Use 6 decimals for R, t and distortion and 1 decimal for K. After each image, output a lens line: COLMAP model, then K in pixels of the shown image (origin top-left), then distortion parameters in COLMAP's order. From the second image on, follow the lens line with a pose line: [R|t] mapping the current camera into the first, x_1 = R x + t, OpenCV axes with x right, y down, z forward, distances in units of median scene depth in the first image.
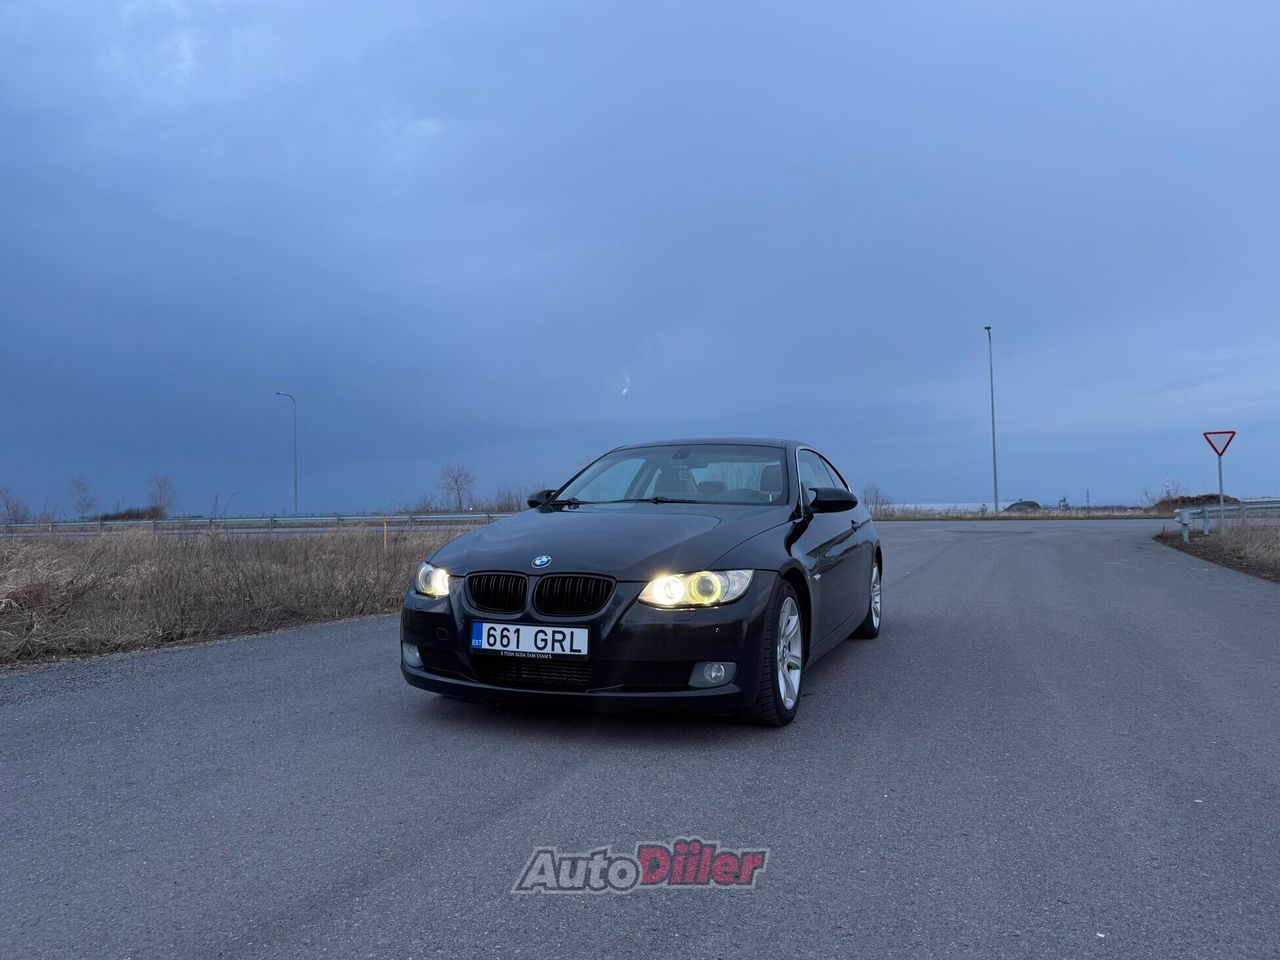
lens RADIAL K [[912.1, 0, 639.7], [0, 912.1, 458.0], [0, 0, 1]] dist [0.080165, -0.078964]
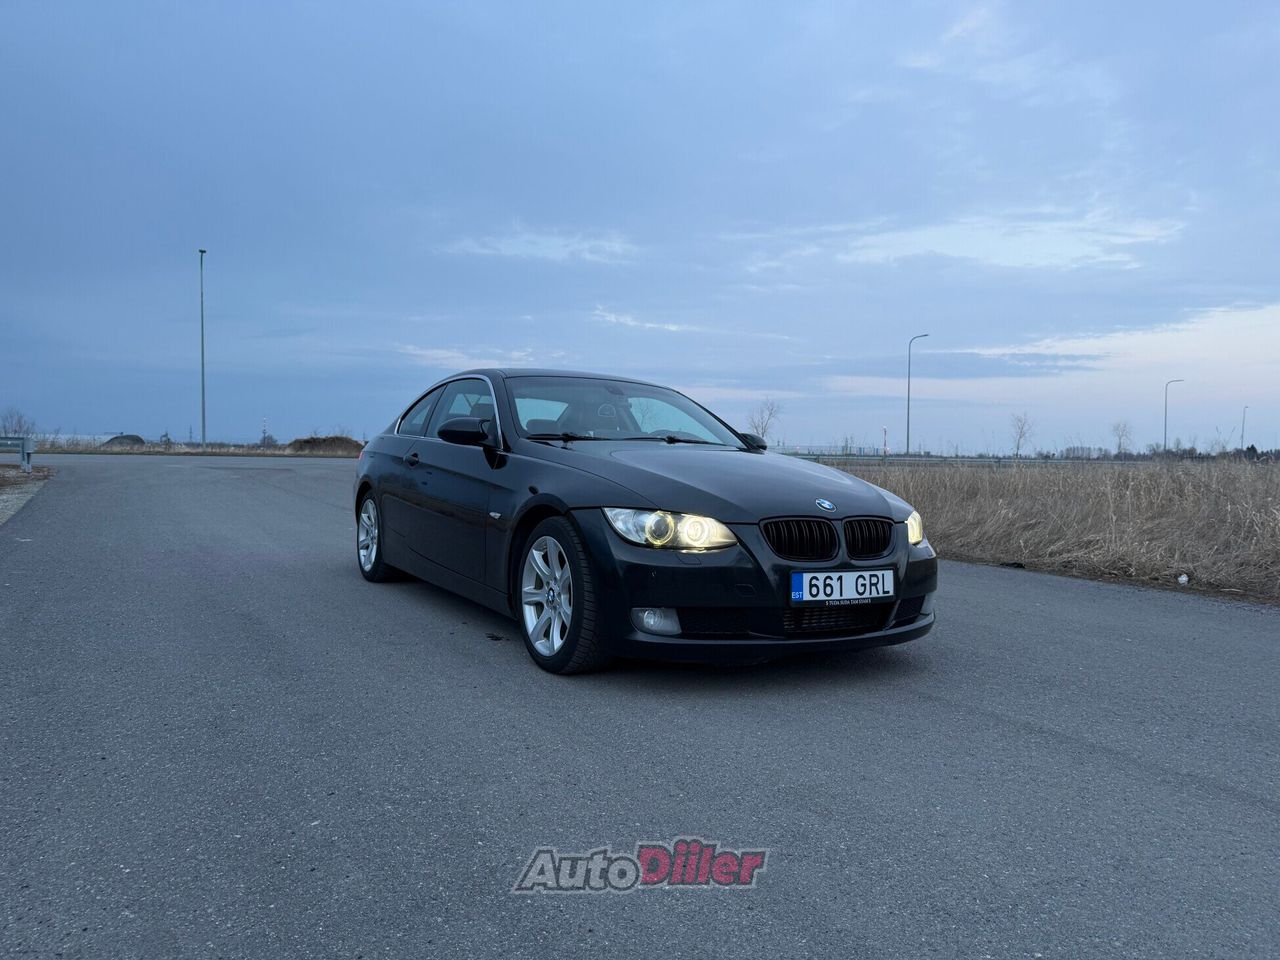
lens RADIAL K [[912.1, 0, 639.7], [0, 912.1, 458.0], [0, 0, 1]] dist [0.080165, -0.078964]
pose [[0.602961, 0.021522, 0.797480, -1.004571], [-0.076465, 0.996593, 0.030919, 0.051045], [-0.794098, -0.079622, 0.602552, 0.596684]]
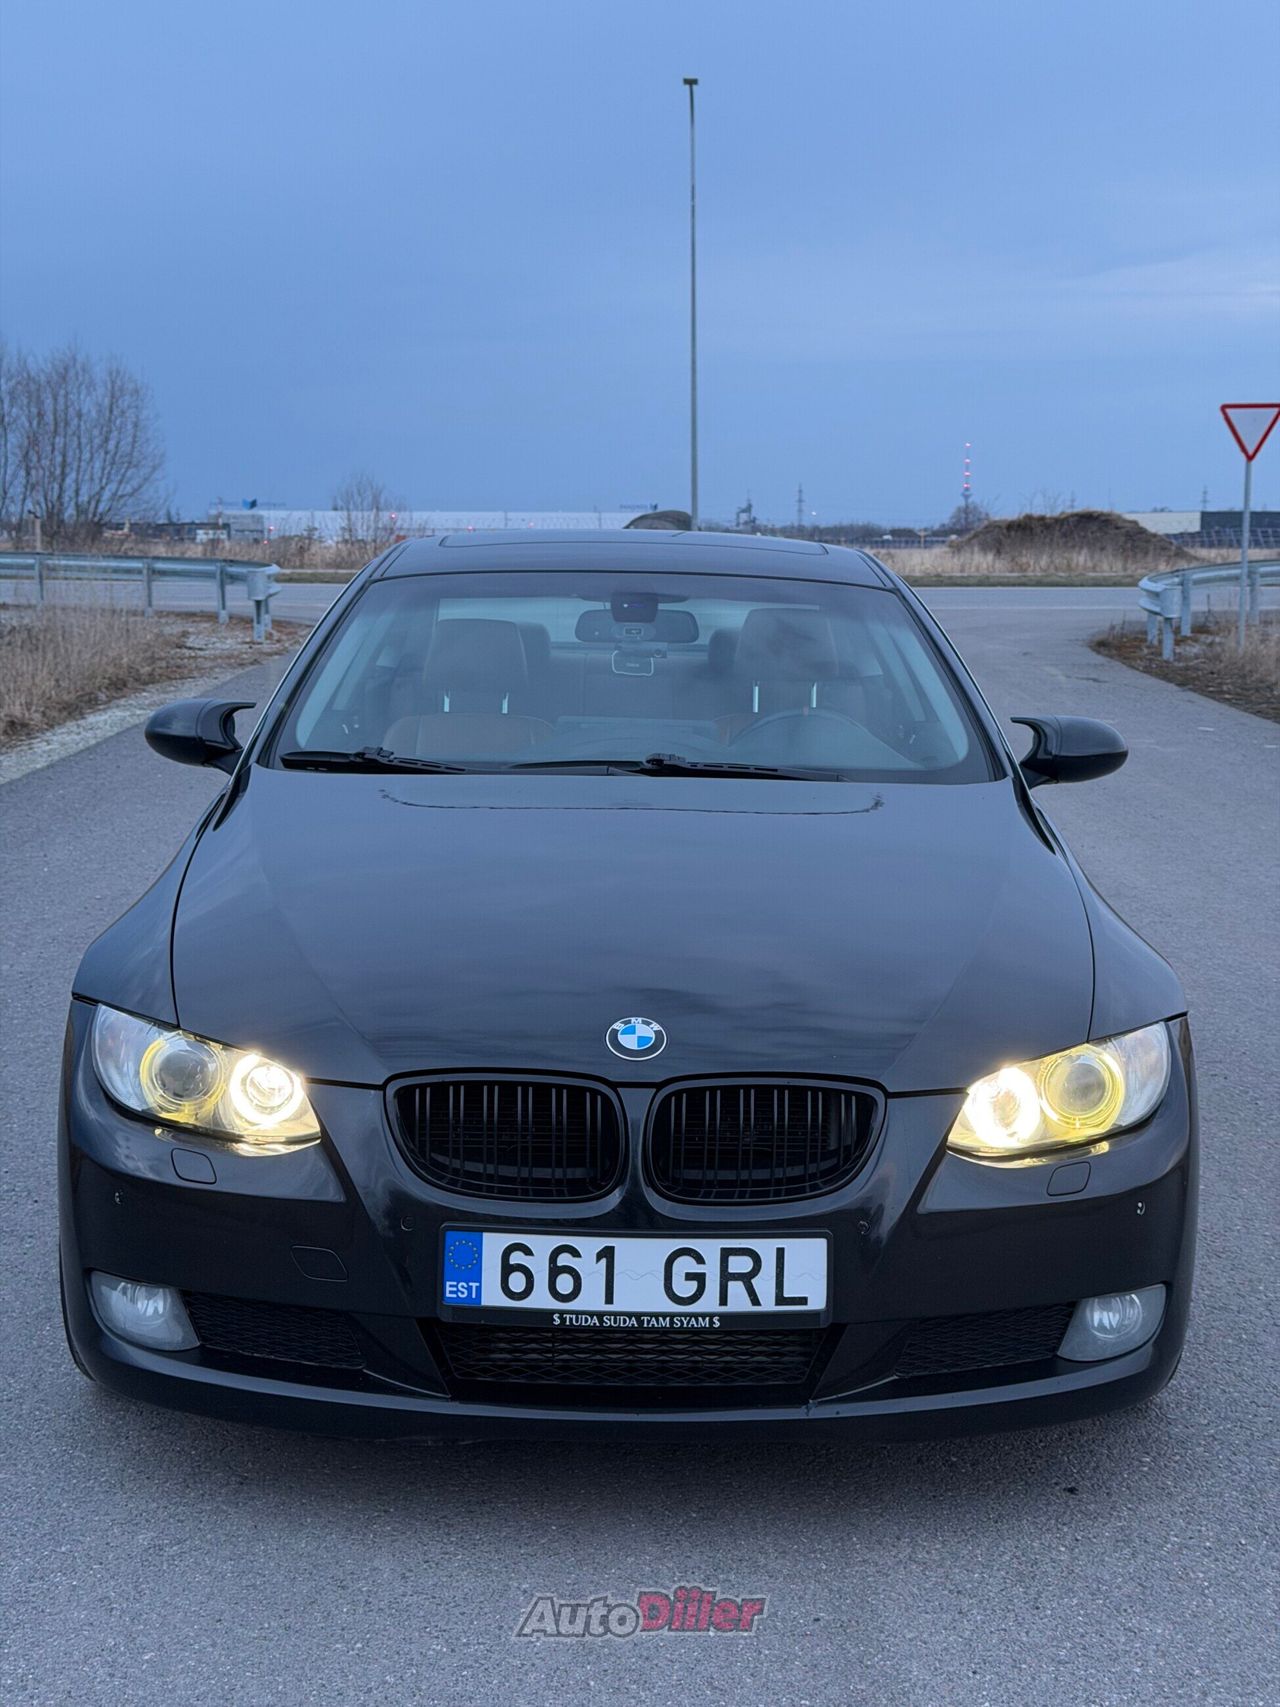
lens RADIAL K [[2458.0, 0, 639.8], [0, 2458.0, 793.9], [0, 0, 1]] dist [0.111568, 0.039334]
pose [[0.922879, -0.025905, 0.384219, -0.463620], [-0.038824, 0.986392, 0.159759, -0.124074], [-0.383129, -0.162355, 0.909315, 0.189608]]
